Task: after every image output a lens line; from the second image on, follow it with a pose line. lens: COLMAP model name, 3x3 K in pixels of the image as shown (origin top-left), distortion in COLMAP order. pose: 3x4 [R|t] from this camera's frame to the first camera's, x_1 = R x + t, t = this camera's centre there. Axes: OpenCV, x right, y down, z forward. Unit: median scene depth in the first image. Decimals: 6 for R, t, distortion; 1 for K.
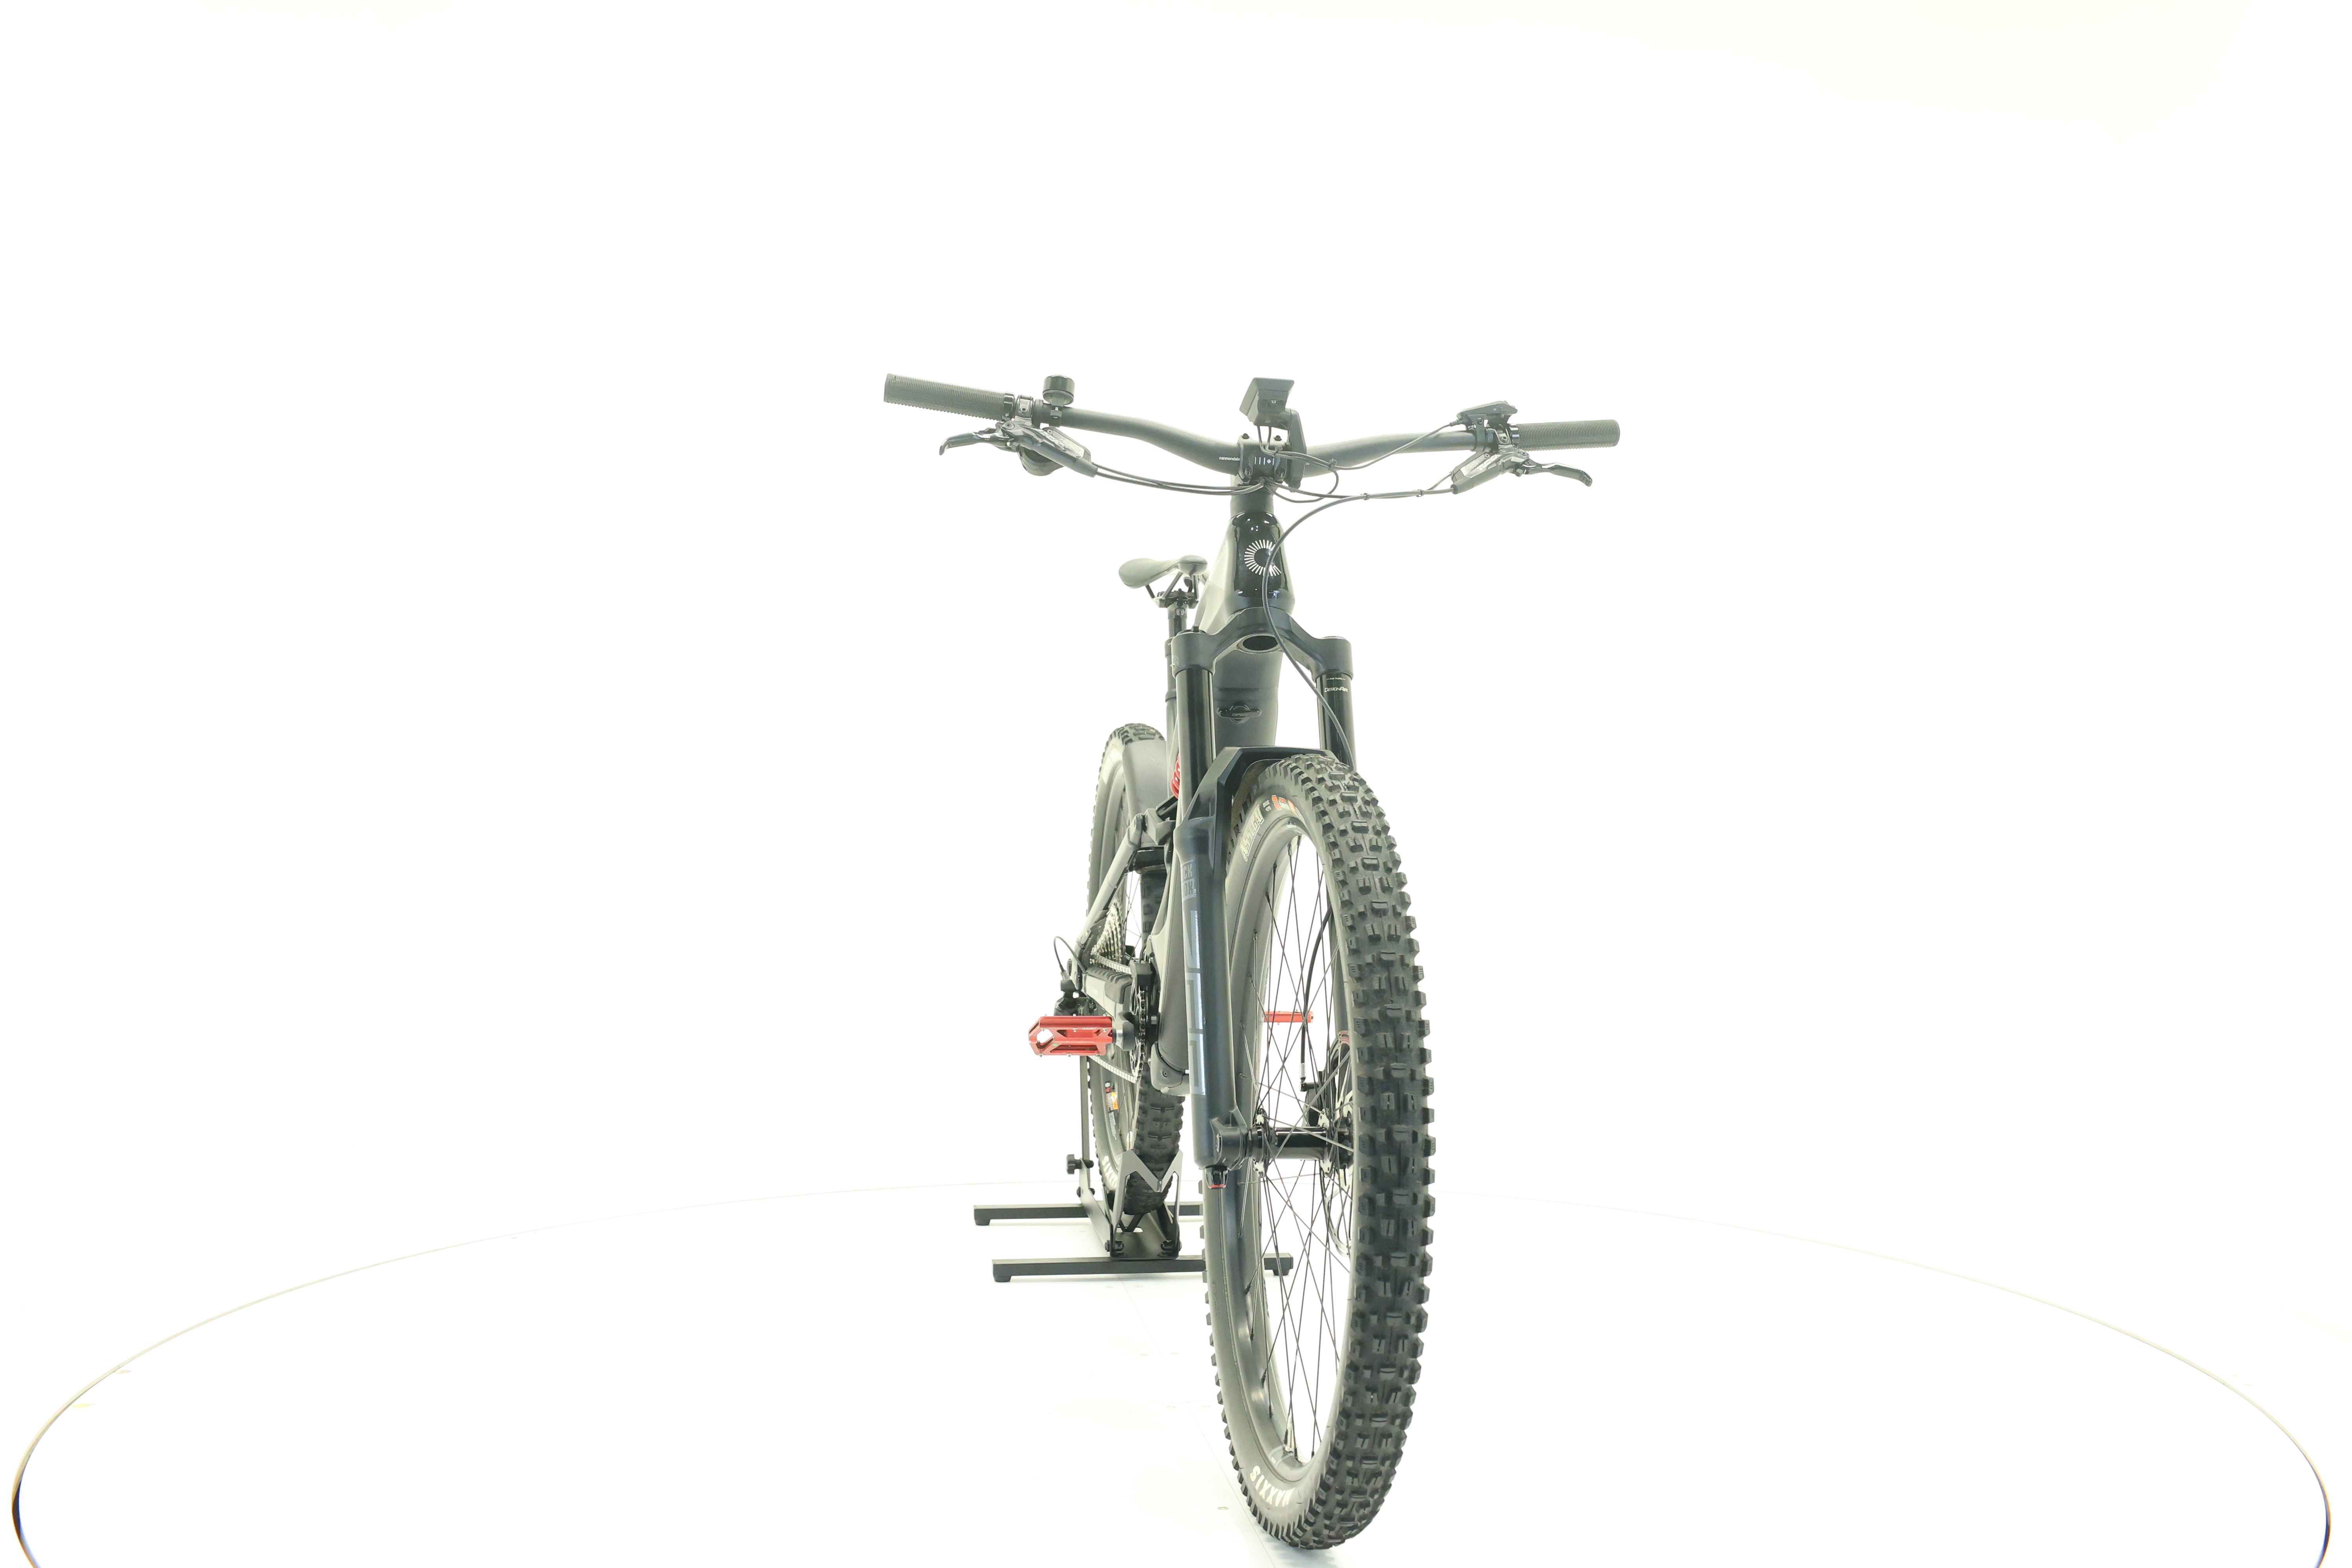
lens RADIAL K [[2500.8, 0, 1158.1], [0, 2500.8, 785.7], [0, 0, 1]] dist [0.006309, 0.000000]
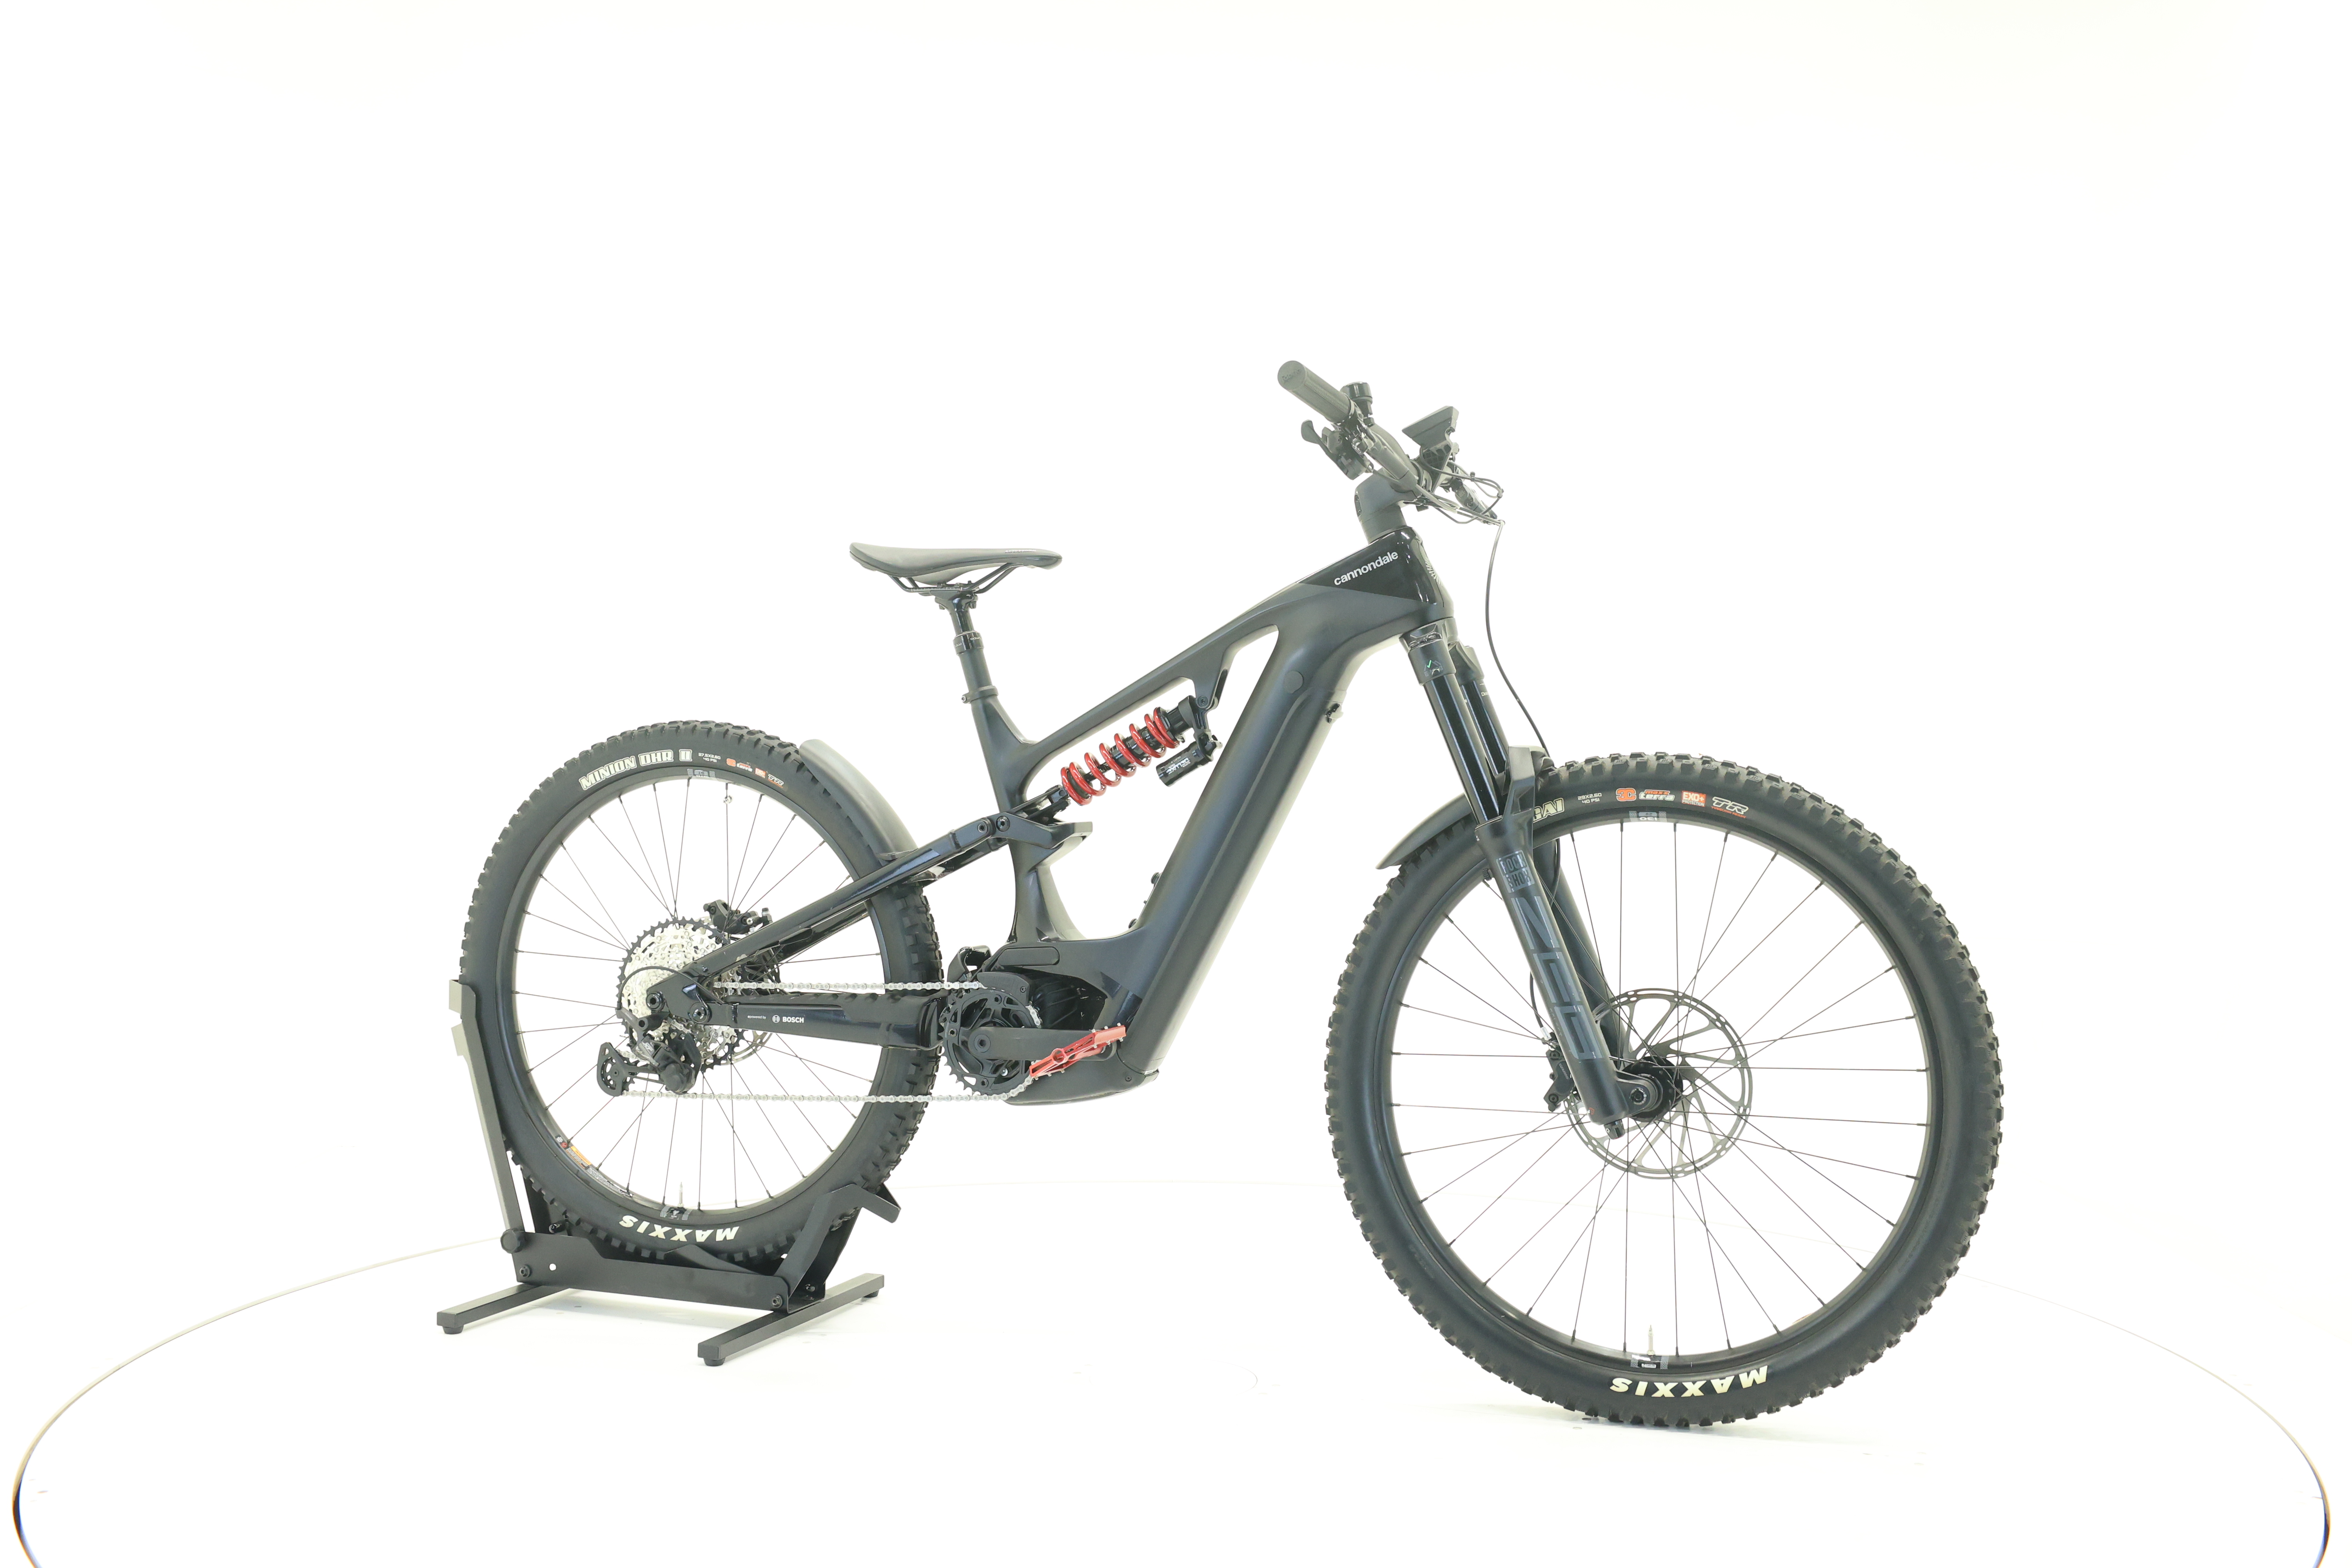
lens RADIAL K [[2500.8, 0, 1172.1], [0, 2500.8, 791.6], [0, 0, 1]] dist [0.006309, 0.000000]
pose [[0.487893, -0.024913, 0.872548, -0.962522], [0.018247, 0.999665, 0.018340, -0.017684], [-0.872713, 0.006973, 0.488185, 0.570011]]
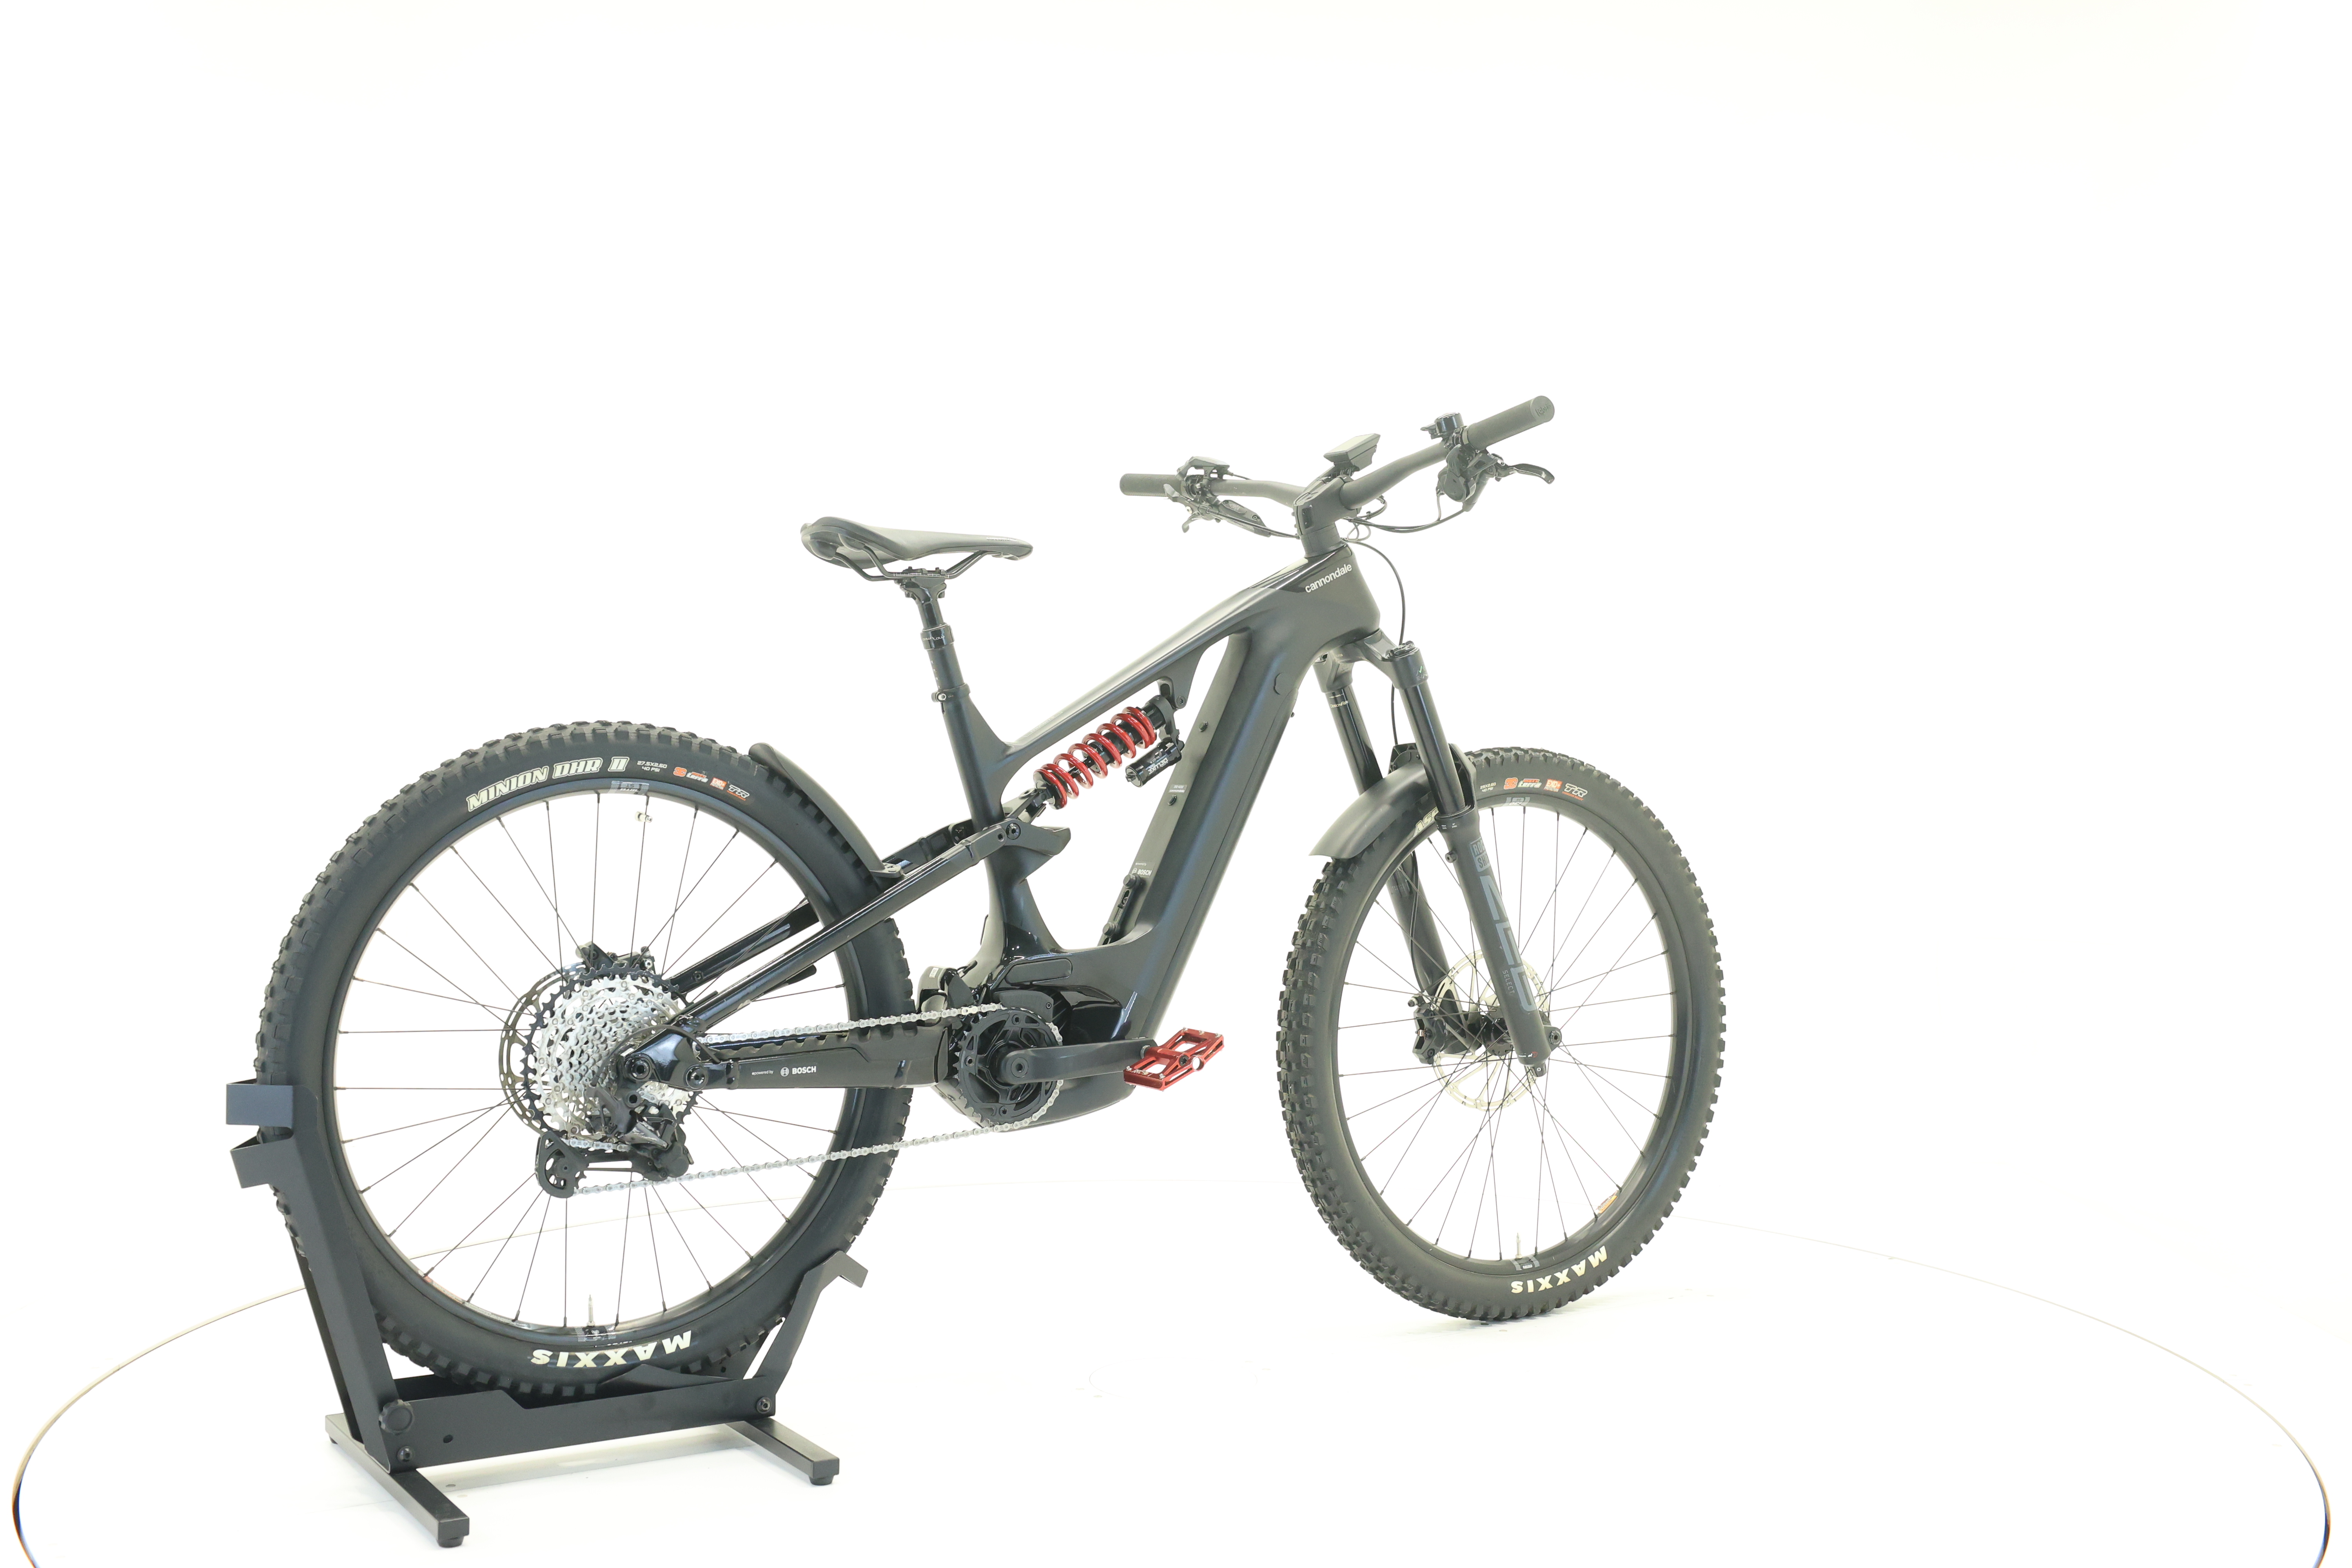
lens RADIAL K [[2500.8, 0, 1171.7], [0, 2500.8, 770.0], [0, 0, 1]] dist [0.006309, 0.000000]
pose [[-0.416451, -0.029687, 0.908673, -1.000241], [0.013020, 0.999170, 0.038610, -0.049914], [-0.909065, 0.027910, -0.415719, 1.574816]]
